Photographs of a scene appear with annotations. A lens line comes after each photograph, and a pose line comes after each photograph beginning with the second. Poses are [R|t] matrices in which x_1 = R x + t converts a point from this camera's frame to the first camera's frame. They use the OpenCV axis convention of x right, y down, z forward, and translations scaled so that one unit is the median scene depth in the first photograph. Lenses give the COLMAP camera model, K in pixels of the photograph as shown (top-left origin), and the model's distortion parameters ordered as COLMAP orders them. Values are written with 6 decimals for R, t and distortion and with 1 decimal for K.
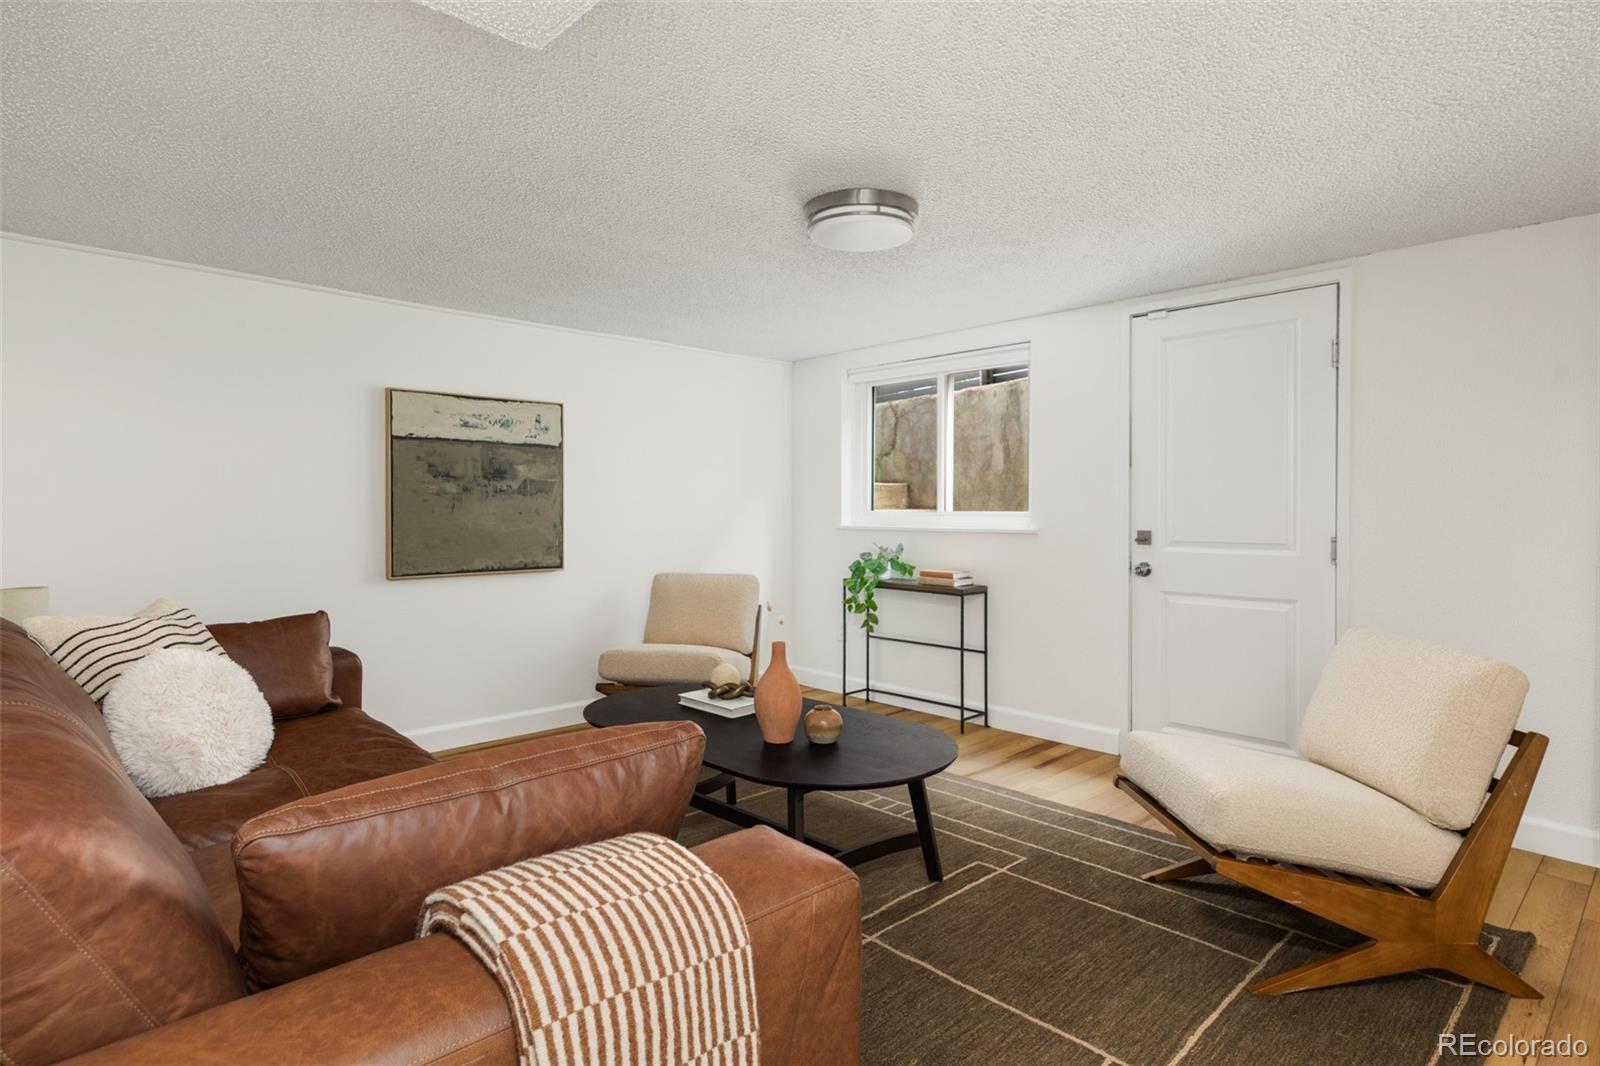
lens RADIAL K [[860.9, 0, 798.8], [0, 860.9, 507.8], [0, 0, 1]] dist [-0.001560, -0.000257]
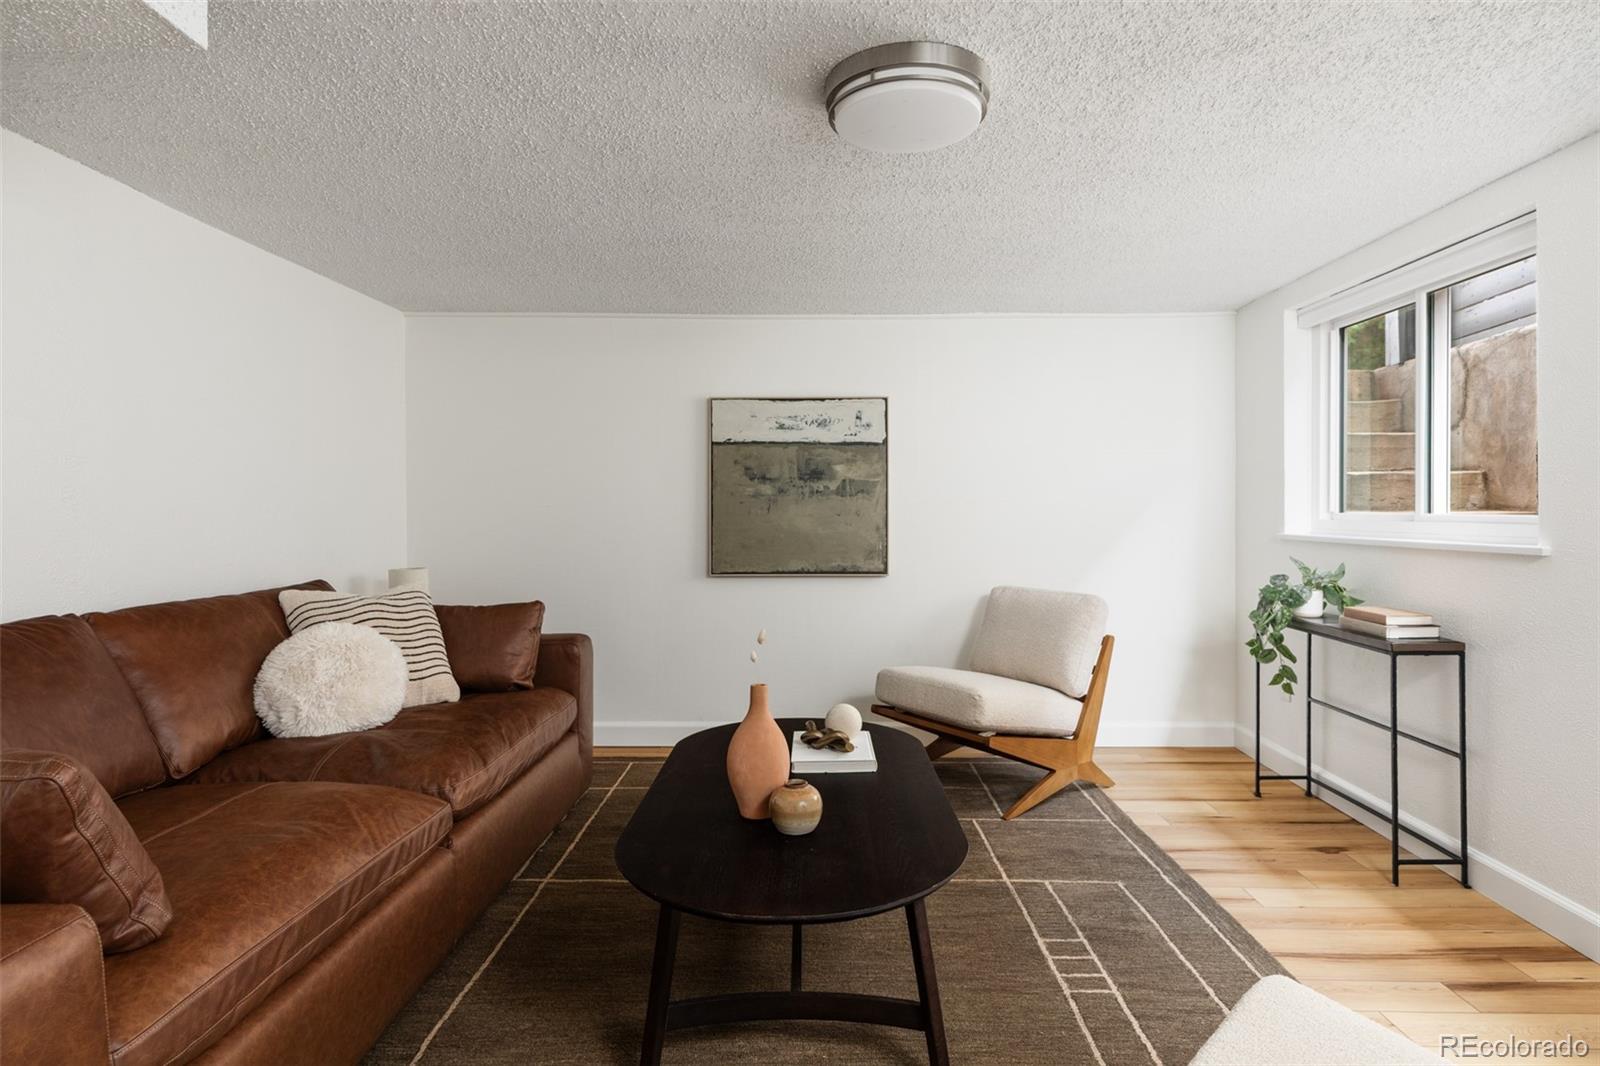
lens RADIAL K [[864.9, 0, 804.1], [0, 864.9, 501.3], [0, 0, 1]] dist [0.004401, 0.000580]
pose [[0.719489, -0.007215, -0.694466, 0.318361], [0.001484, 0.999960, -0.008853, -0.000352], [0.694502, 0.005339, 0.719471, 0.276335]]
